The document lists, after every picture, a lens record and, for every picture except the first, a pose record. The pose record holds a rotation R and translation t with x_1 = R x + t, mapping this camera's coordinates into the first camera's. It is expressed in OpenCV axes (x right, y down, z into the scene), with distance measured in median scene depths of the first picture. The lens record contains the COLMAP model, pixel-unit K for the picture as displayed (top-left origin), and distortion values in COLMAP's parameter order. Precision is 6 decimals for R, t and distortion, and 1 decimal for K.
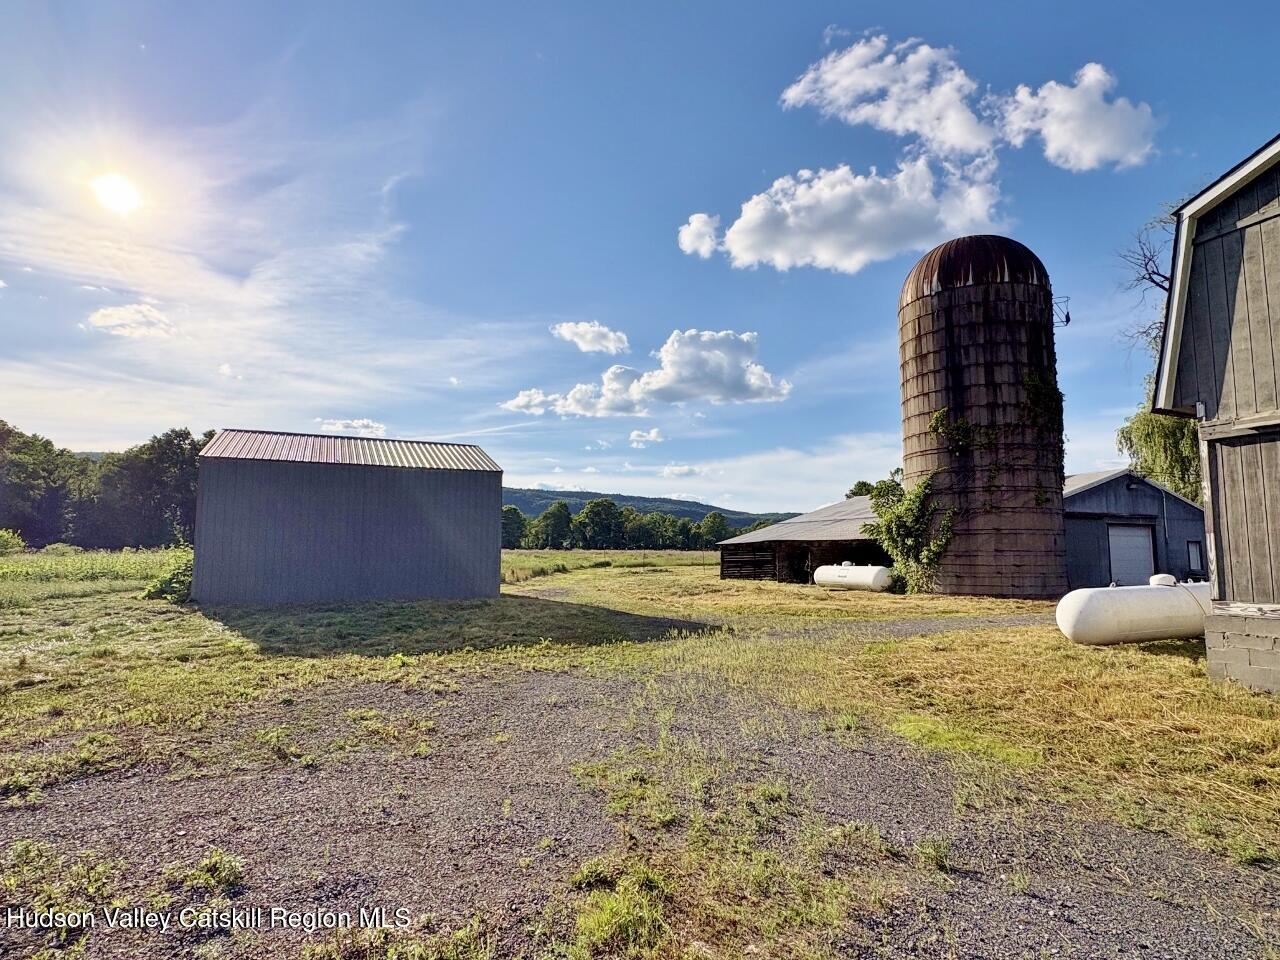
lens RADIAL K [[701.5, 0, 639.8], [0, 701.5, 480.7], [0, 0, 1]] dist [0.001677, 0.000594]
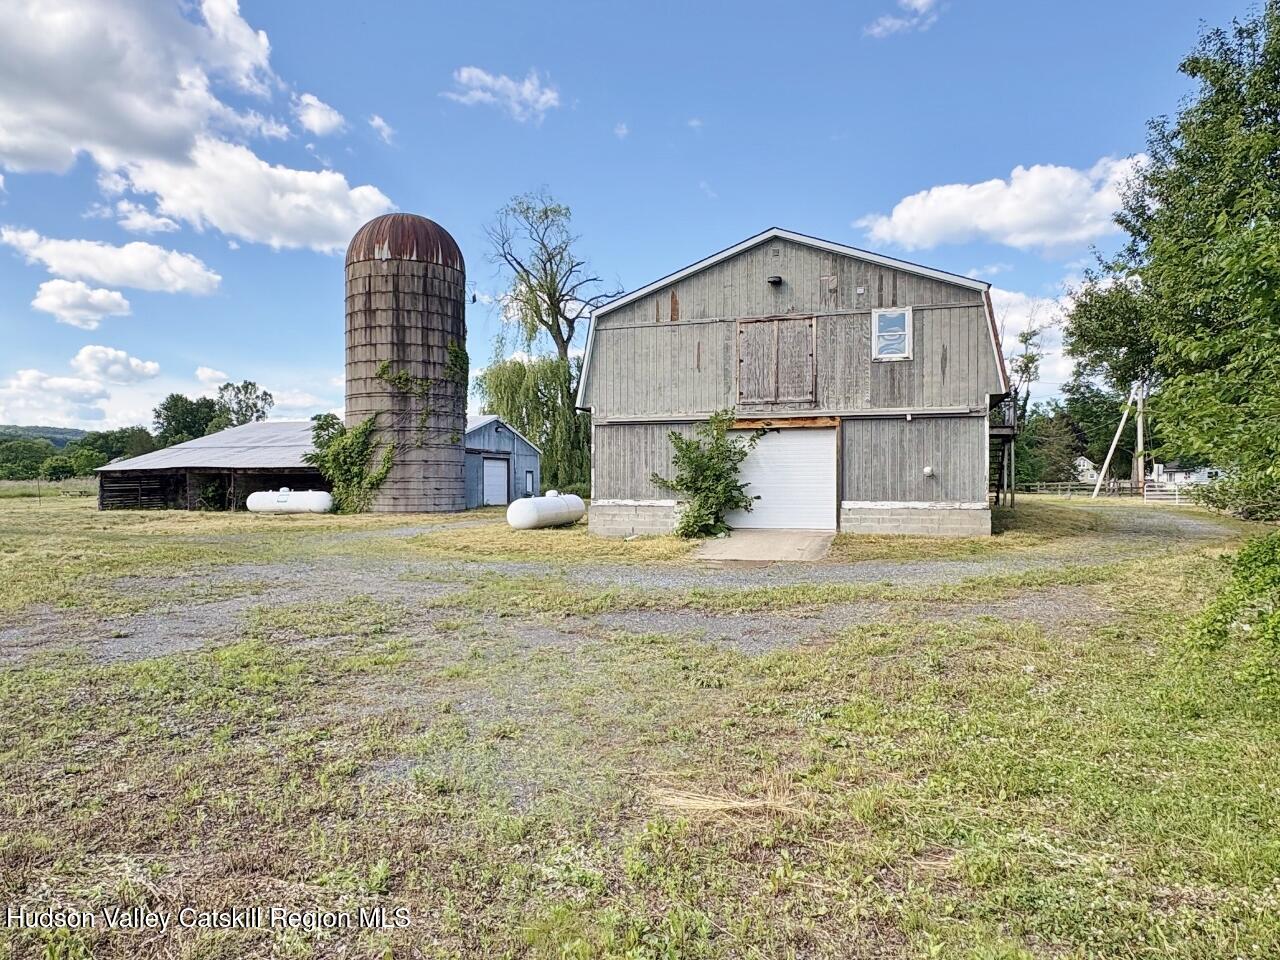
lens RADIAL K [[786.5, 0, 640.2], [0, 786.5, 479.1], [0, 0, 1]] dist [0.041628, -0.004413]
pose [[0.661634, 0.000102, 0.749827, -0.298426], [-0.074327, 0.995084, 0.065449, -0.020233], [-0.746134, -0.099035, 0.658389, -0.232658]]
